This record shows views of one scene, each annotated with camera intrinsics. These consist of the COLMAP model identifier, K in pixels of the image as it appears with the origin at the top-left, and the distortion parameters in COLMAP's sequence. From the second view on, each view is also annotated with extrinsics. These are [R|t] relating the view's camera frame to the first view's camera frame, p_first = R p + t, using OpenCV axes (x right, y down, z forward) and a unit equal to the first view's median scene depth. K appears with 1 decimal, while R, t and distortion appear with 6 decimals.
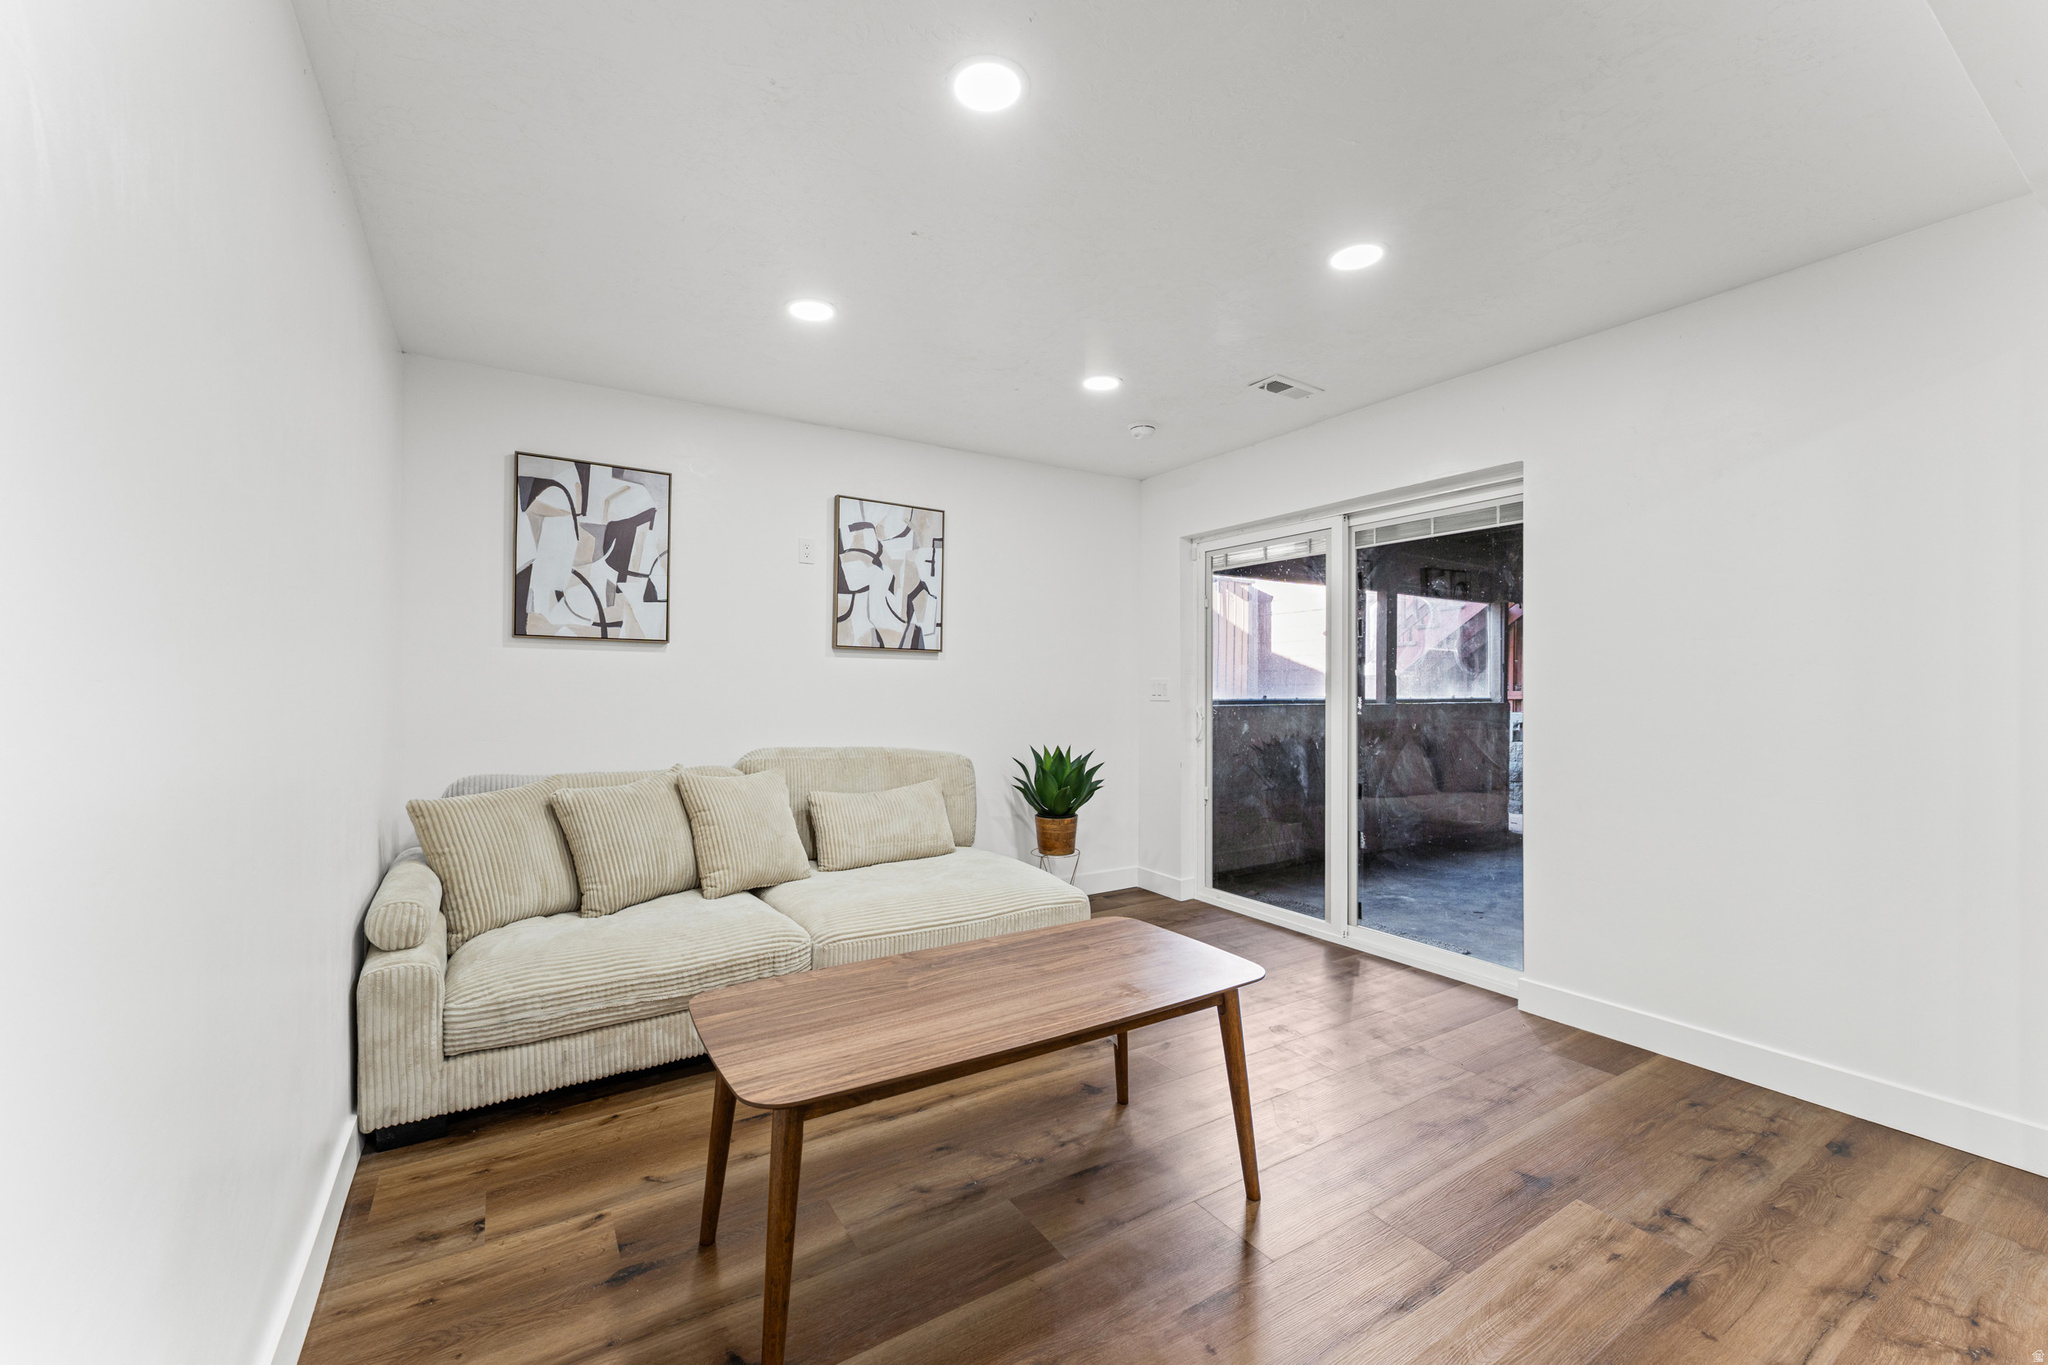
lens RADIAL K [[825.8, 0, 1025.1], [0, 825.8, 685.3], [0, 0, 1]] dist [0.002184, 0.000151]
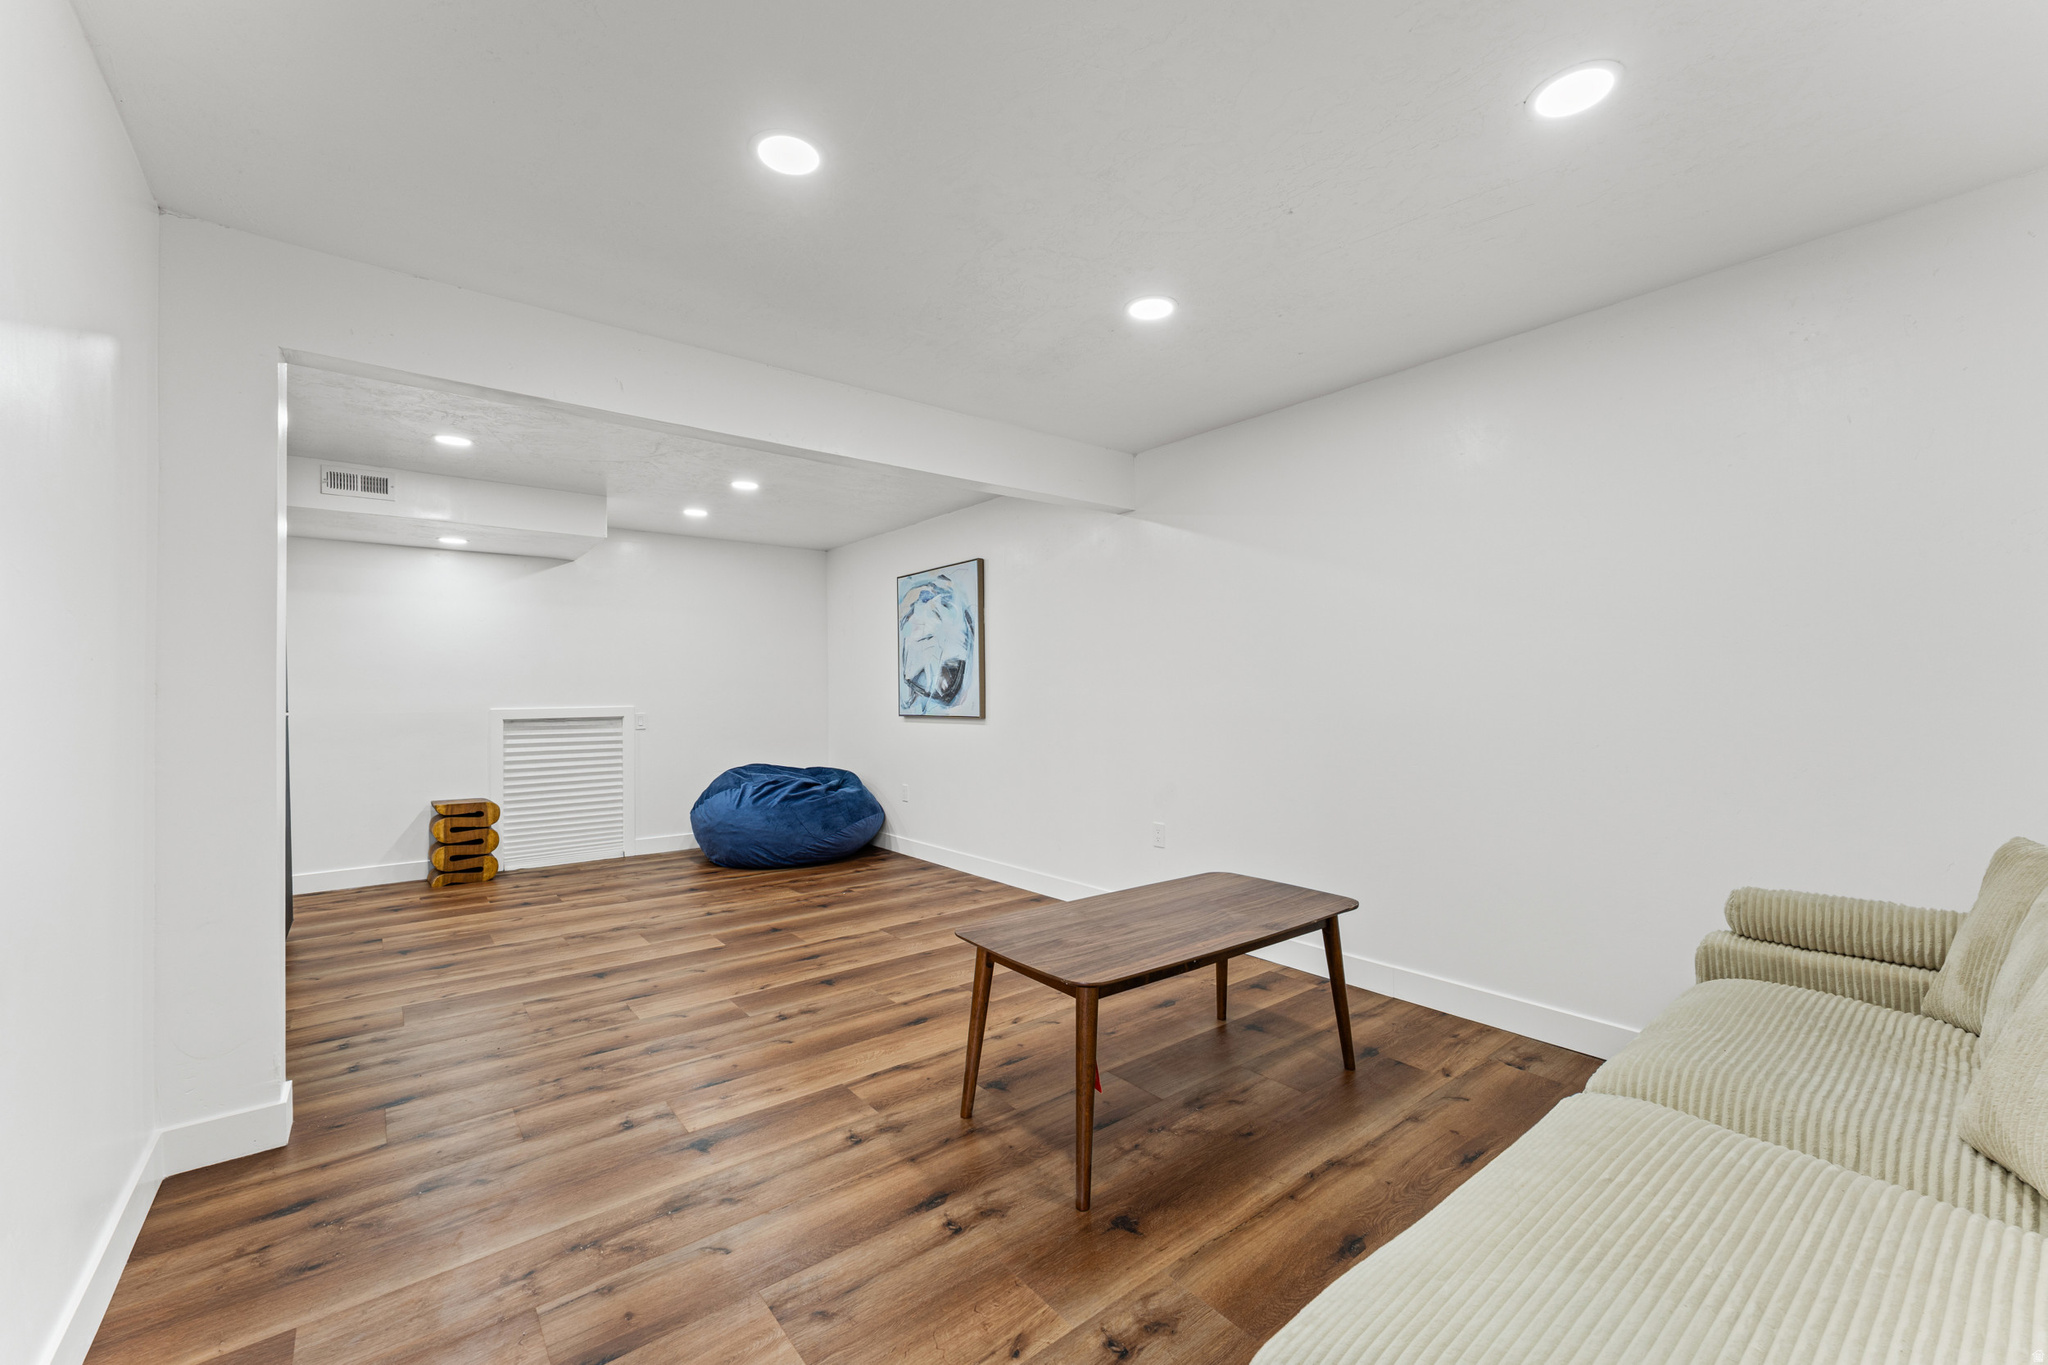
lens RADIAL K [[825.8, 0, 1025.1], [0, 825.8, 685.3], [0, 0, 1]] dist [0.002184, 0.000151]
pose [[-0.993778, 0.004538, -0.111286, 0.180094], [0.005844, 0.999918, -0.011418, 0.003009], [0.111225, -0.011997, -0.993723, 1.238219]]
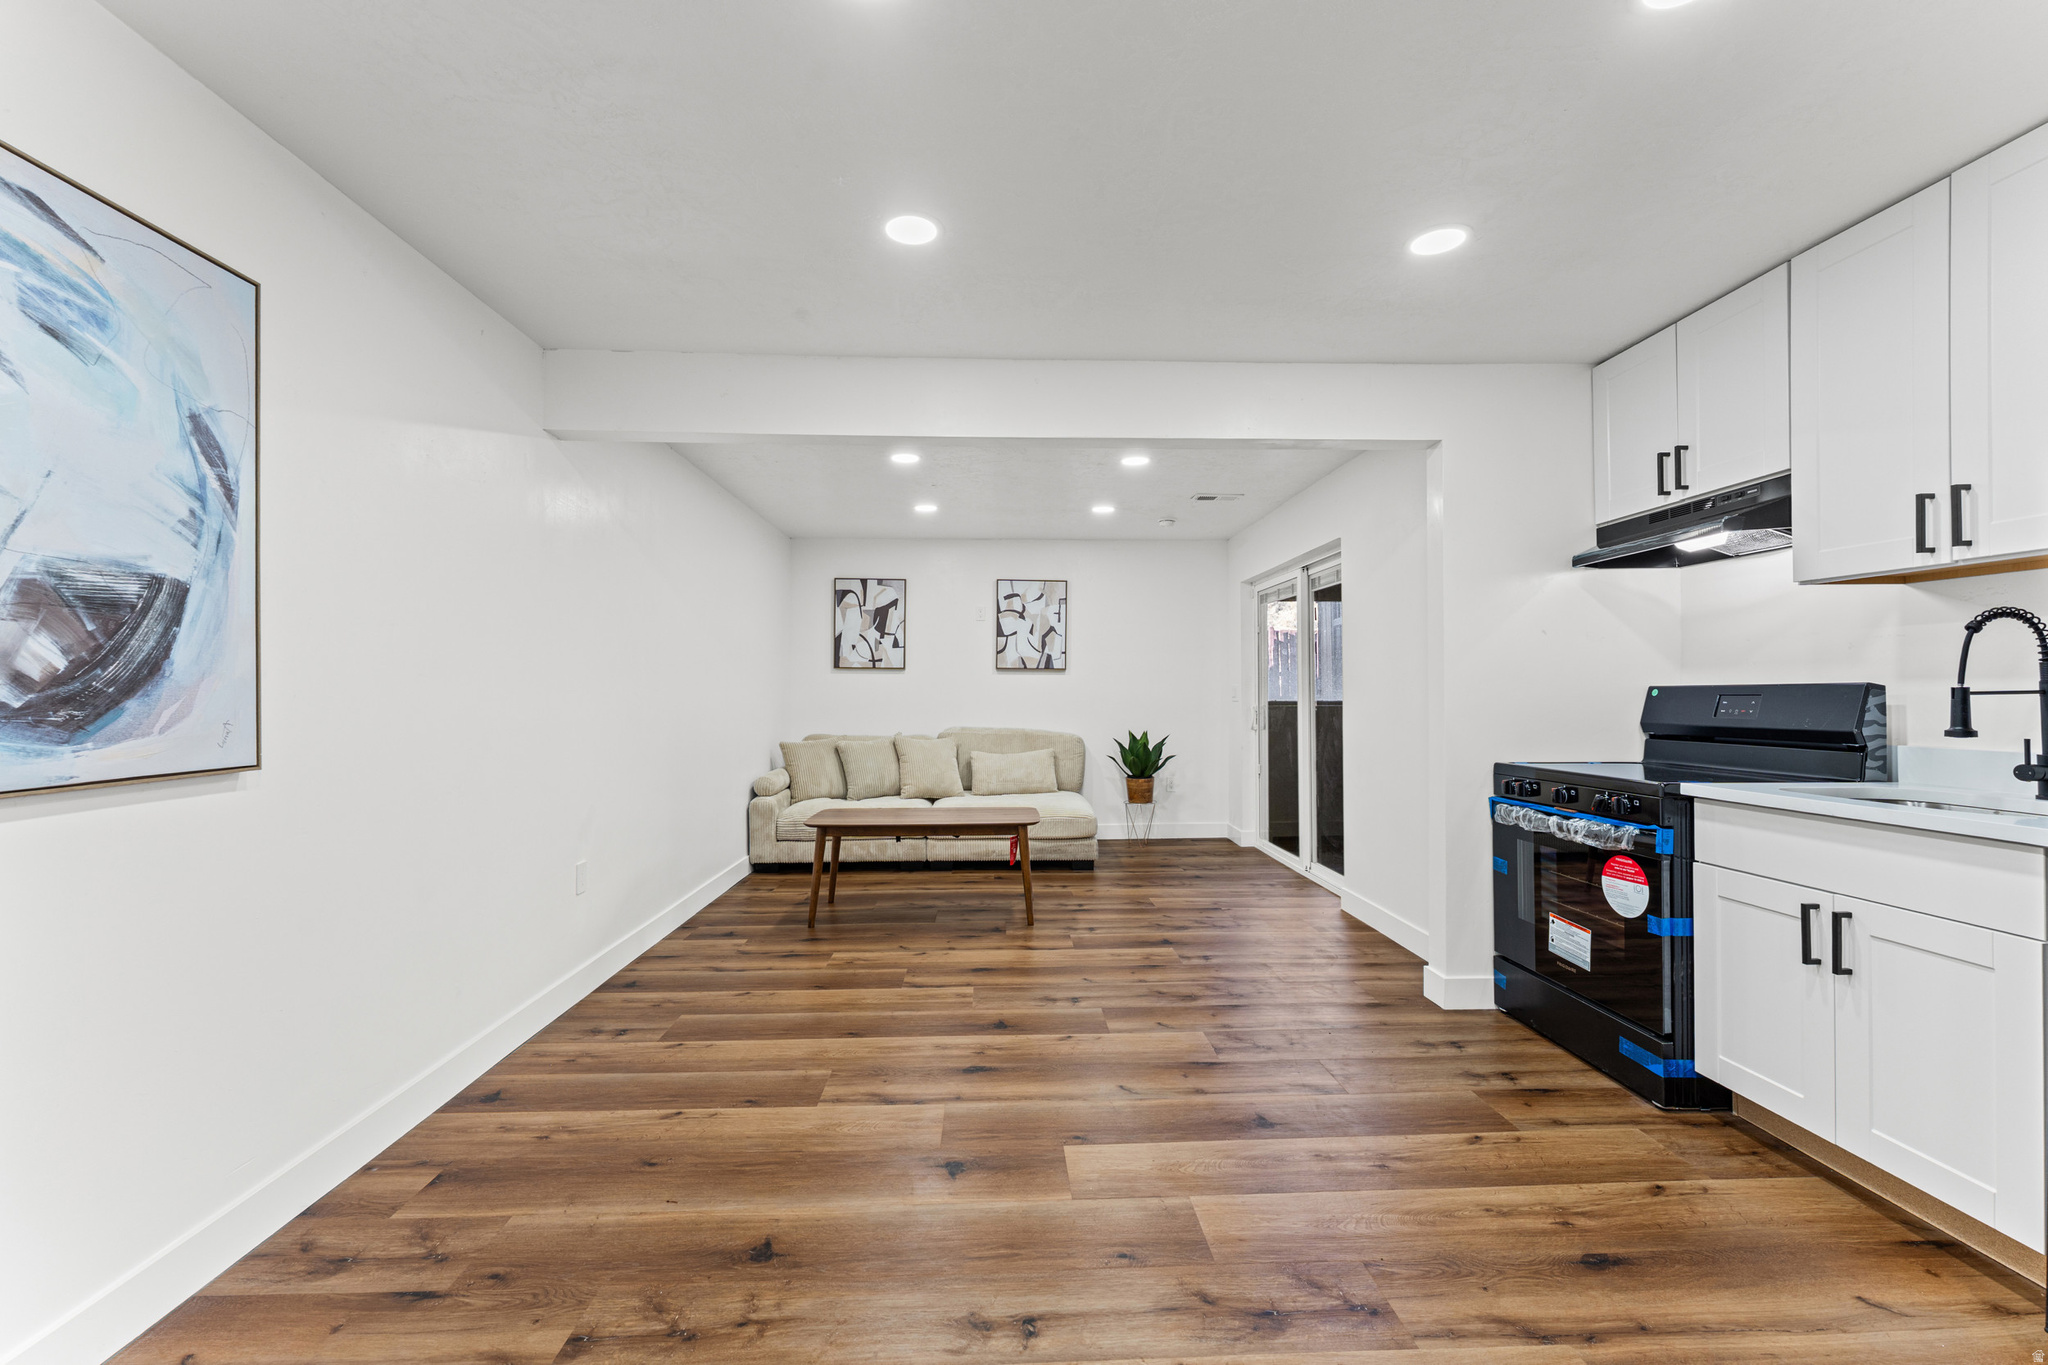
lens RADIAL K [[821.8, 0, 1025.5], [0, 821.8, 689.3], [0, 0, 1]] dist [0.000022, -0.000110]
pose [[0.867530, -0.006365, -0.497345, 0.752274], [0.005750, 0.999980, -0.002769, 0.001115], [0.497352, -0.000458, 0.867549, -0.497117]]
